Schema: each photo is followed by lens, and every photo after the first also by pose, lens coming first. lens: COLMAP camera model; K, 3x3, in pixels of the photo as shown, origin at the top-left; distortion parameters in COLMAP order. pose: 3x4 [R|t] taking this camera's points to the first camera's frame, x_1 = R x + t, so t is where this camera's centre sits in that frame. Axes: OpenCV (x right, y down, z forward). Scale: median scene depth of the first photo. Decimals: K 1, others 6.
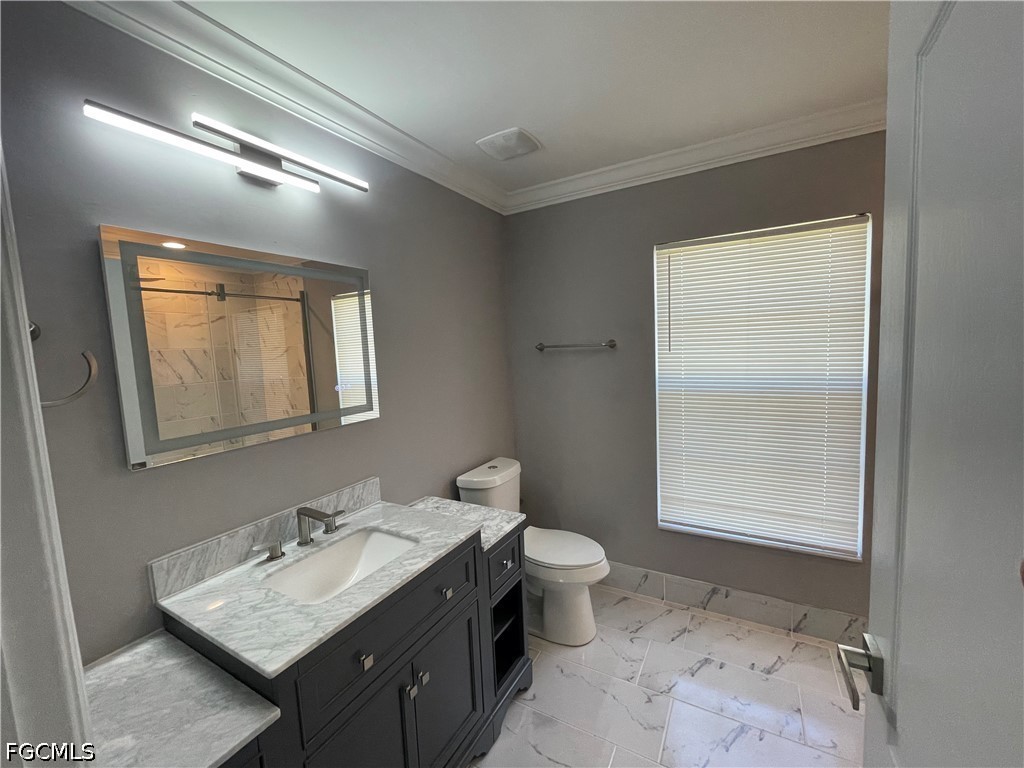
lens RADIAL K [[413.7, 0, 512.0], [0, 413.7, 384.0], [0, 0, 1]] dist [0.000970, -0.000754]
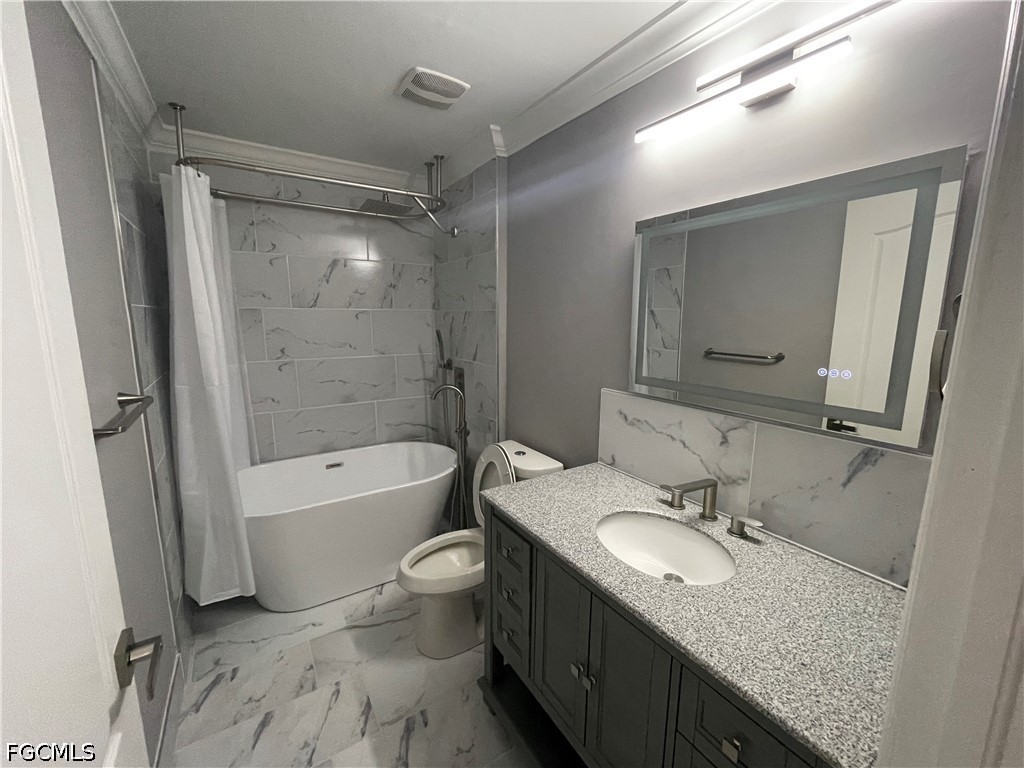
lens RADIAL K [[413.7, 0, 512.0], [0, 413.7, 384.0], [0, 0, 1]] dist [0.000970, -0.000754]
pose [[-0.471343, 0.218879, -0.854358, 0.492852], [-0.052409, 0.960052, 0.274871, -0.163291], [0.880392, 0.174334, -0.441042, 1.114599]]
